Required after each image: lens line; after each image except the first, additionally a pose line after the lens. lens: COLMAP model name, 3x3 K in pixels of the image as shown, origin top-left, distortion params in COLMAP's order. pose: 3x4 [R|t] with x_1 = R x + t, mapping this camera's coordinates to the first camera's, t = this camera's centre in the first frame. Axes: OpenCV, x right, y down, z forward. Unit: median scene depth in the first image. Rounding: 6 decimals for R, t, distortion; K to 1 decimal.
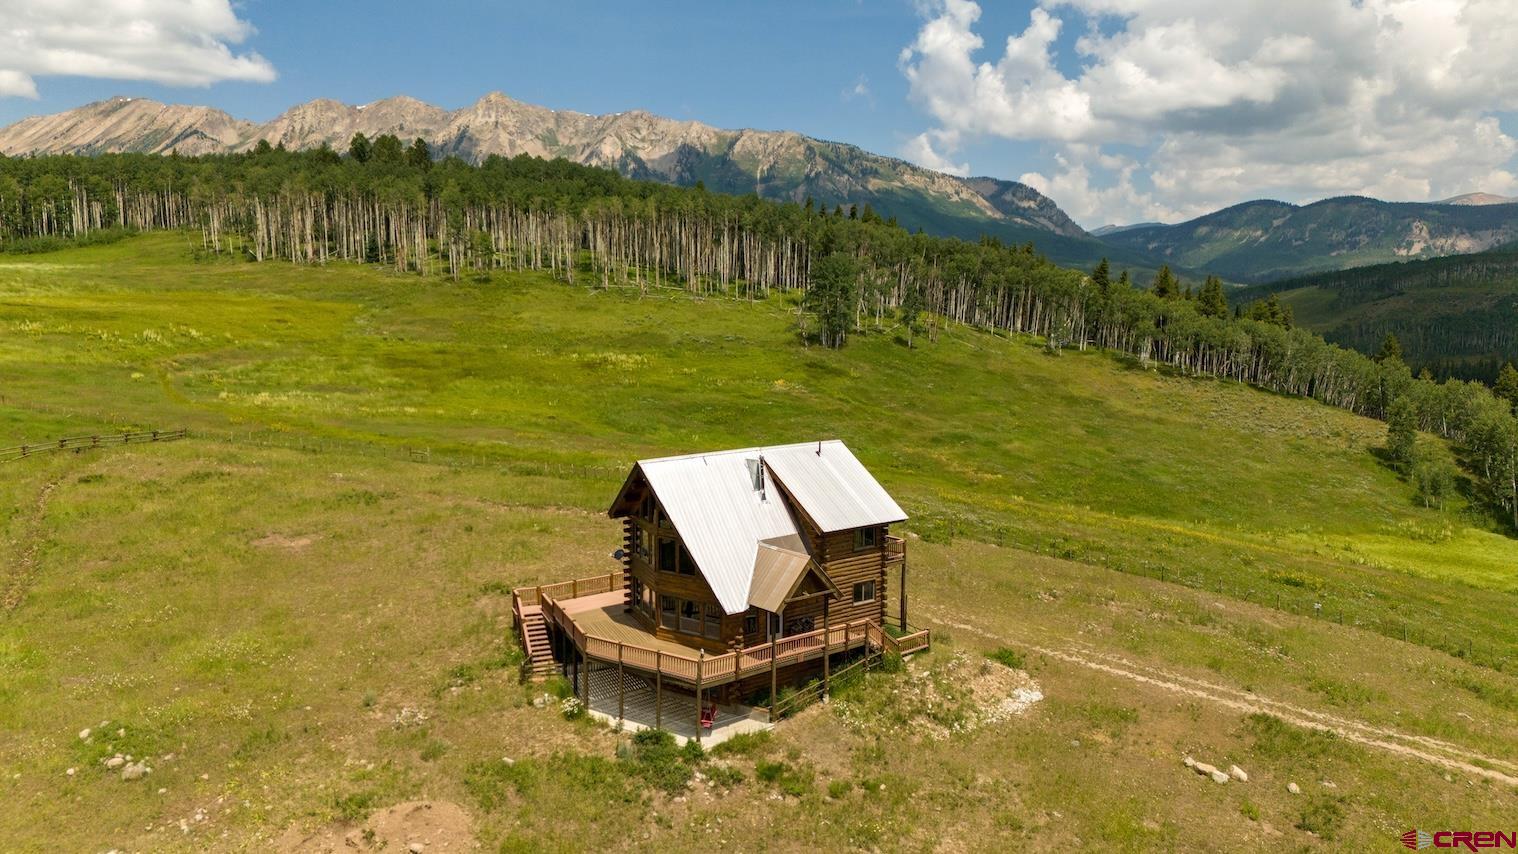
lens RADIAL K [[1128.1, 0, 753.6], [0, 1128.1, 430.4], [0, 0, 1]] dist [0.076745, -0.001833]
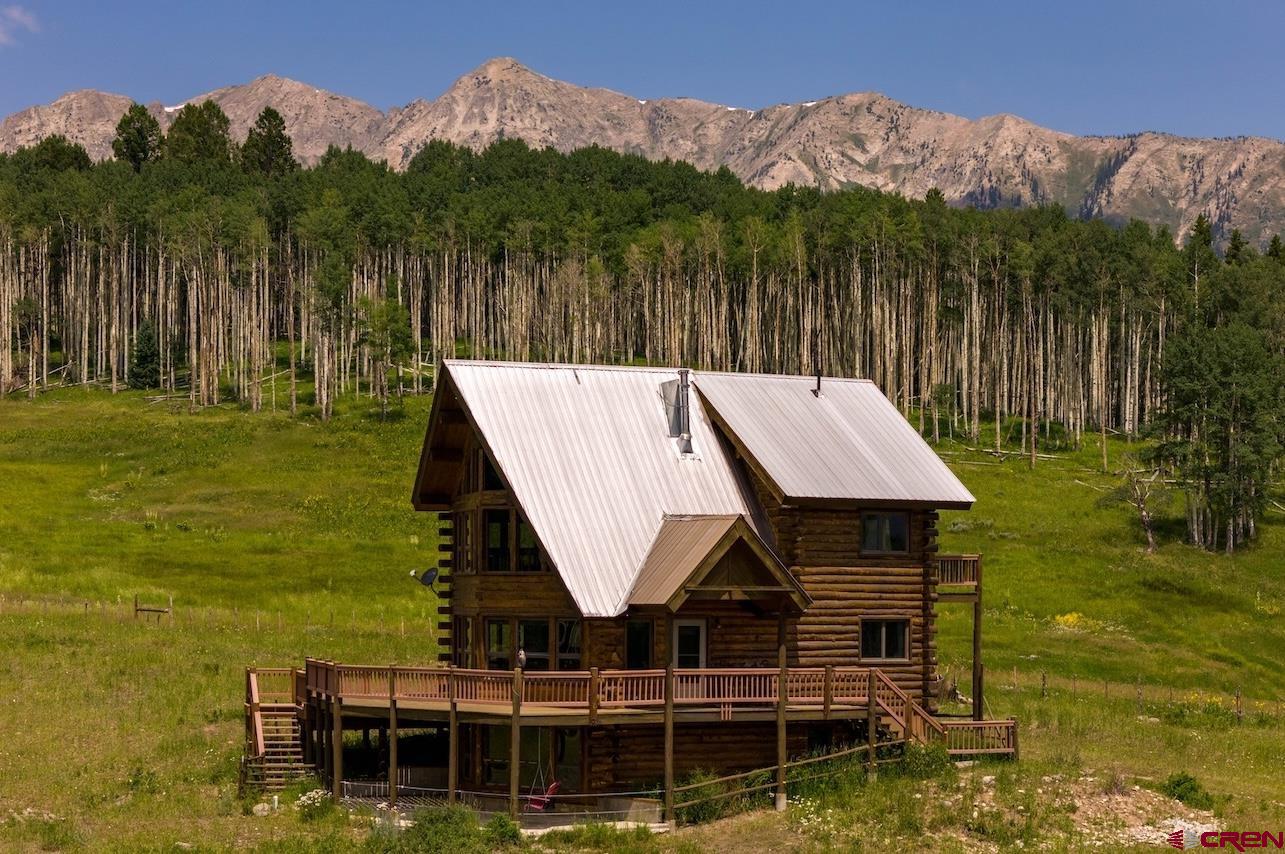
lens RADIAL K [[3077.8, 0, 642.5], [0, 3077.8, 427.0], [0, 0, 1]] dist [-0.153491, 0.138835]
pose [[0.985597, -0.006503, -0.168989, 0.058375], [-0.021504, 0.986329, -0.163376, 0.071950], [0.167741, 0.164657, 0.971983, -0.102294]]
